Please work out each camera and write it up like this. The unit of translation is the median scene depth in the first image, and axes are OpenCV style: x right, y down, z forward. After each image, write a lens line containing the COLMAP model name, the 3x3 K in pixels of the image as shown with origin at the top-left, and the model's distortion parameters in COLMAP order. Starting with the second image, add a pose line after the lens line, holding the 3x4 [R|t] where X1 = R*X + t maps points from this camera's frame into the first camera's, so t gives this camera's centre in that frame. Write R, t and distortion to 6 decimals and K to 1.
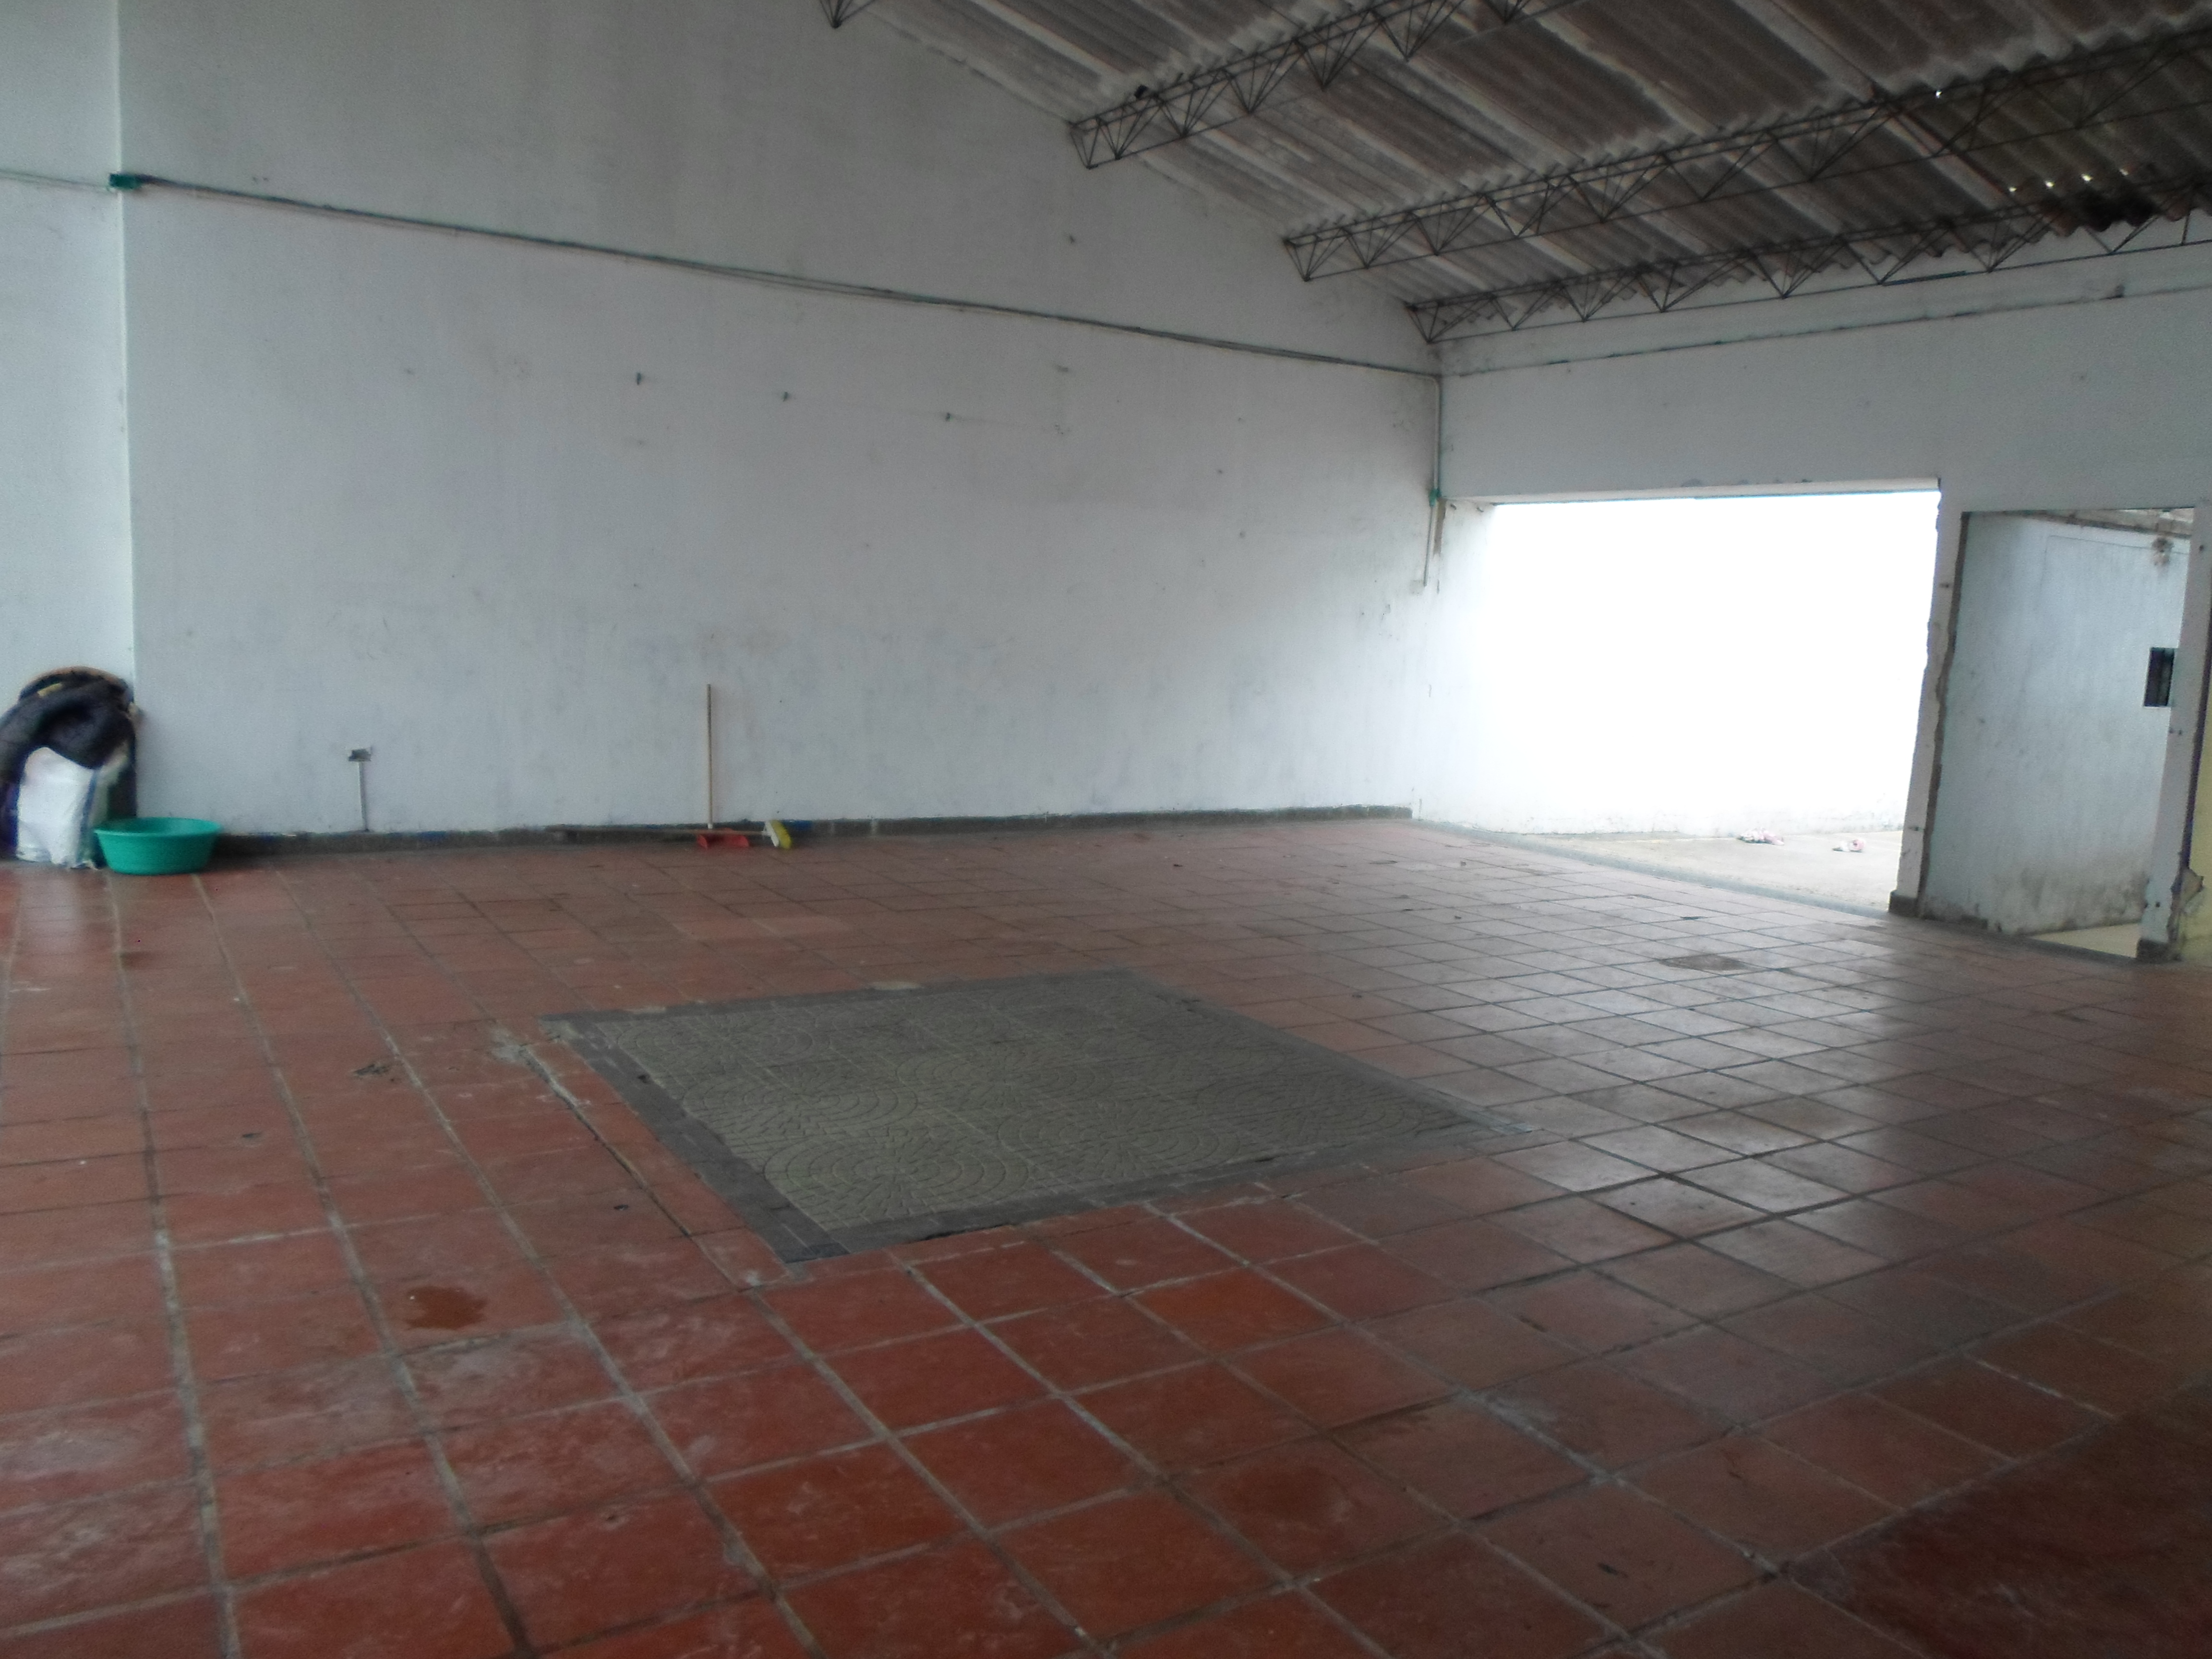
lens RADIAL K [[1671.3, 0, 1106.0], [0, 1671.3, 829.5], [0, 0, 1]] dist [0.008139, 0.005664]
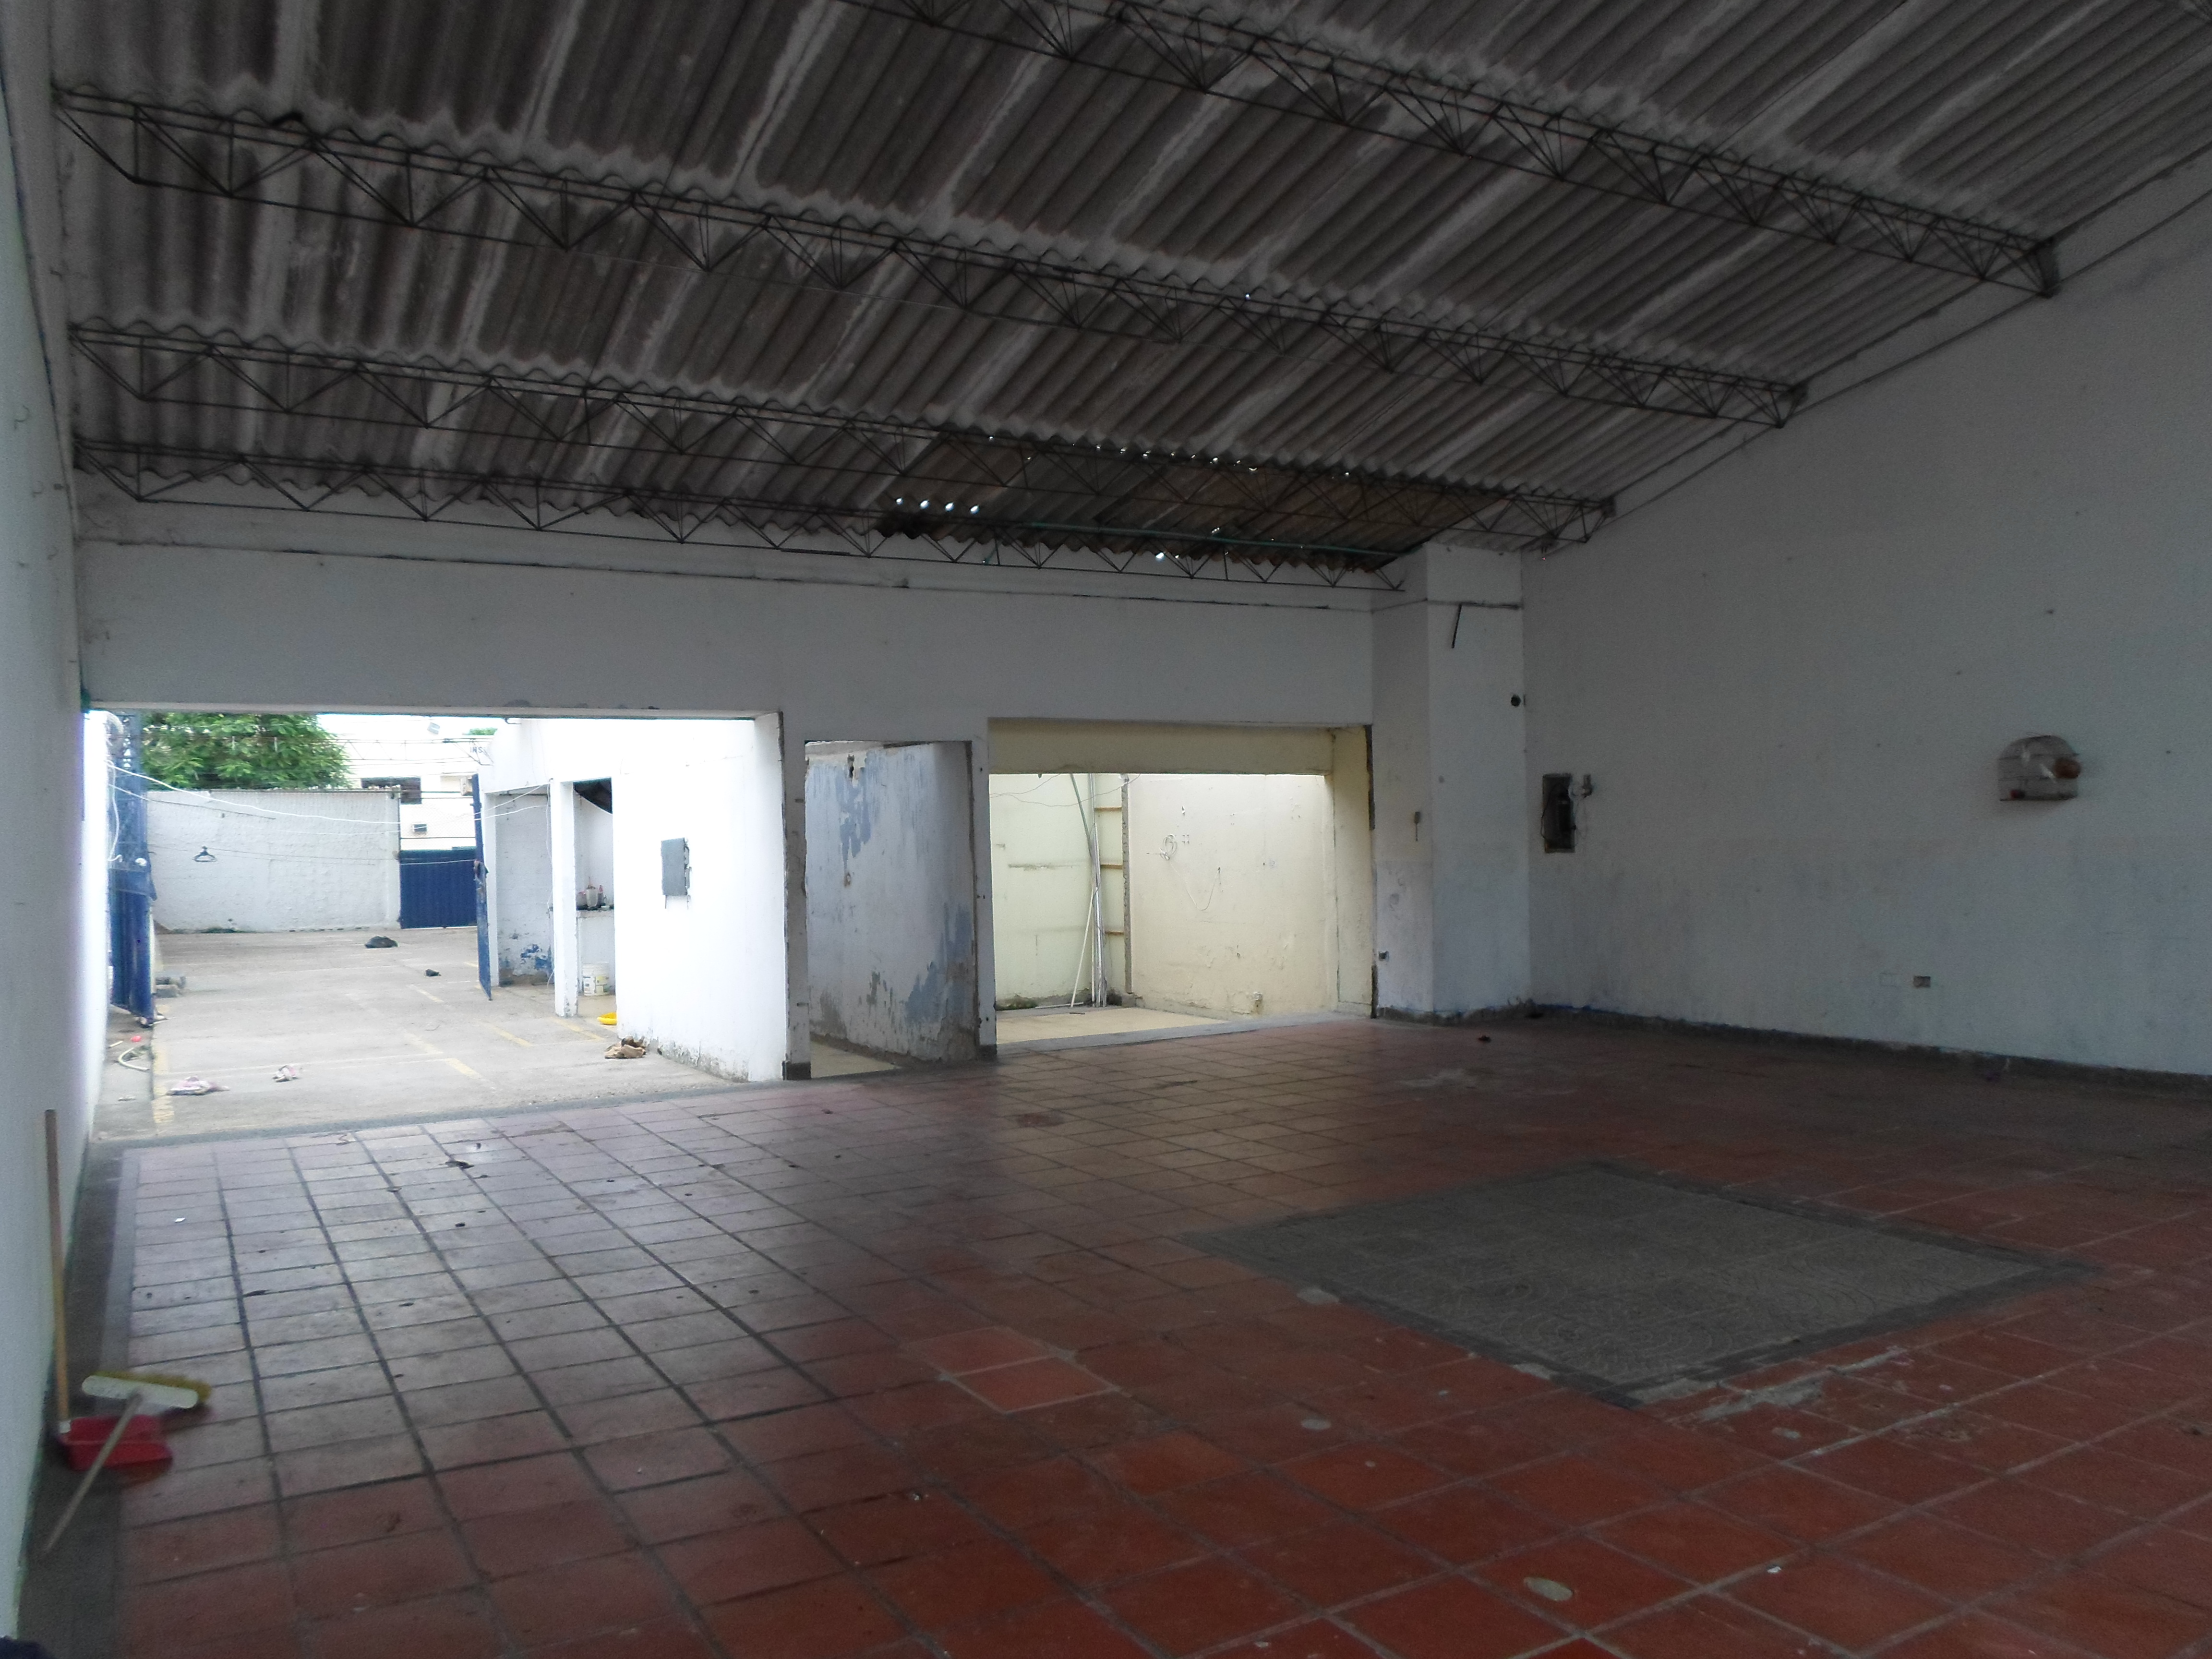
lens RADIAL K [[1688.1, 0, 1106.0], [0, 1688.1, 829.5], [0, 0, 1]] dist [-0.033450, -0.006368]
pose [[0.025425, -0.055771, 0.998120, -1.140952], [0.165394, 0.984917, 0.050821, -0.240455], [-0.985900, 0.163791, 0.034266, 1.200370]]
